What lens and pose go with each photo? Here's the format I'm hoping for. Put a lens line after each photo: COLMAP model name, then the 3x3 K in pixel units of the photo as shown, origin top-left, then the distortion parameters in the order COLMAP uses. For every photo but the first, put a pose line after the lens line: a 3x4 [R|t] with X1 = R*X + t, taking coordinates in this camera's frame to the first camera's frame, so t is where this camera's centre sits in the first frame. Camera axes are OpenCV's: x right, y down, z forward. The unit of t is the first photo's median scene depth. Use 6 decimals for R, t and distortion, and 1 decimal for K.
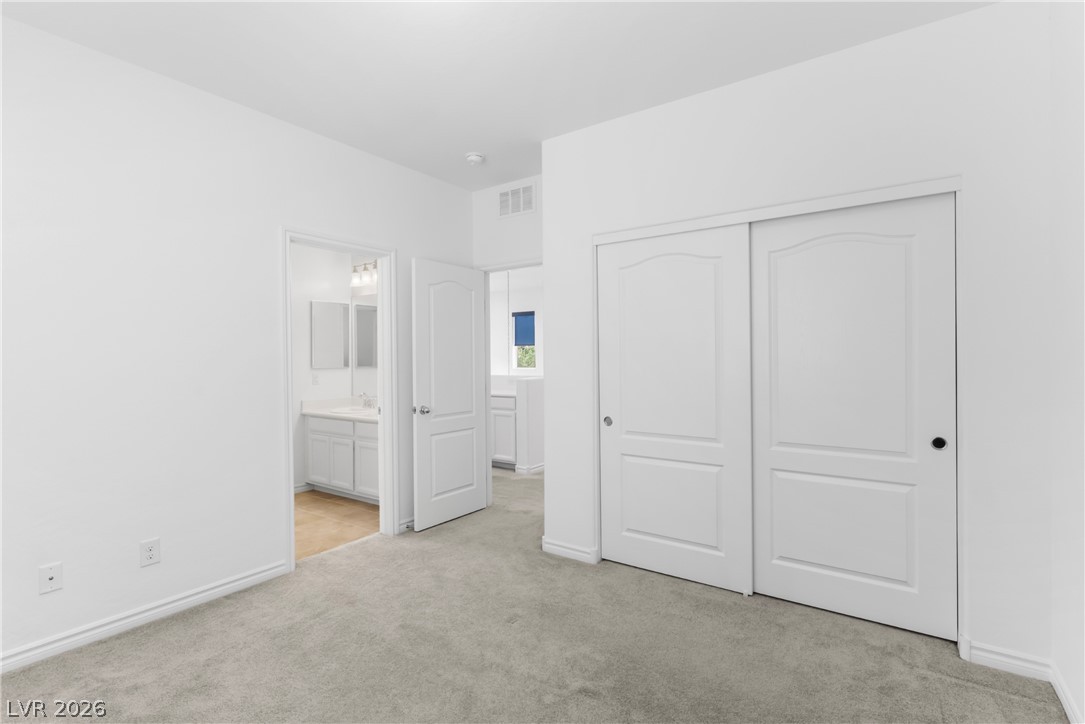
lens RADIAL K [[513.7, 0, 542.5], [0, 513.7, 362.0], [0, 0, 1]] dist [-0.001797, -0.000180]
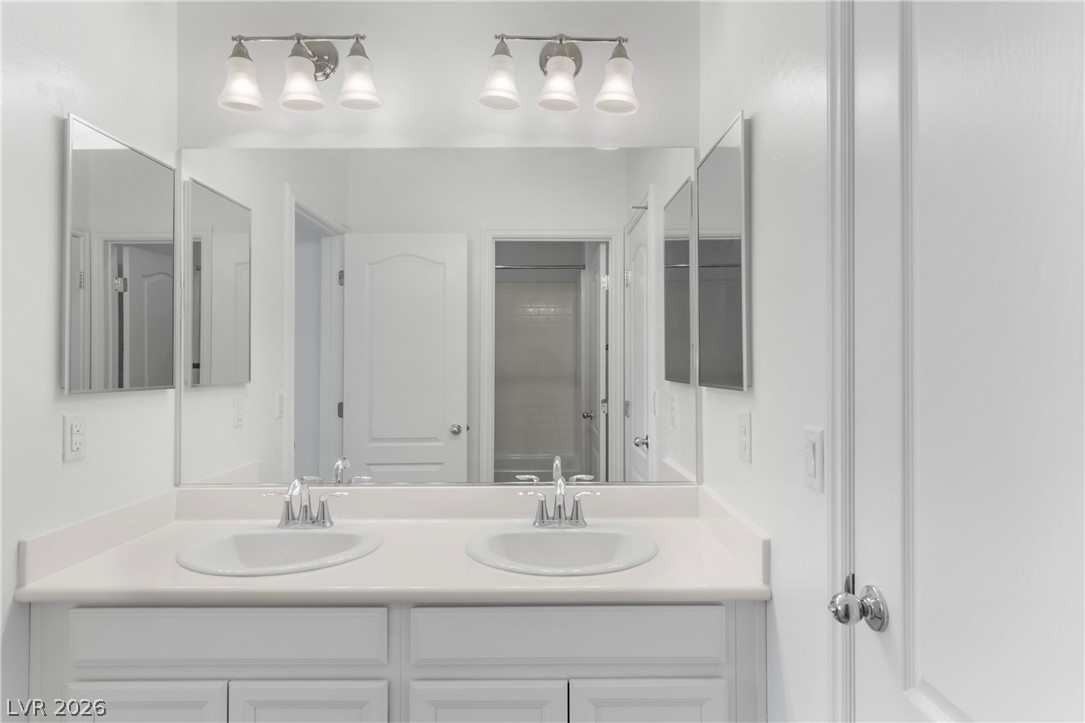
lens RADIAL K [[599.3, 0, 542.5], [0, 599.3, 361.5], [0, 0, 1]] dist [-0.001880, -0.000276]
pose [[0.819420, 0.014583, 0.573008, -0.432243], [-0.002235, 0.999750, -0.022247, 0.002236], [-0.573189, 0.016949, 0.819248, 0.657100]]
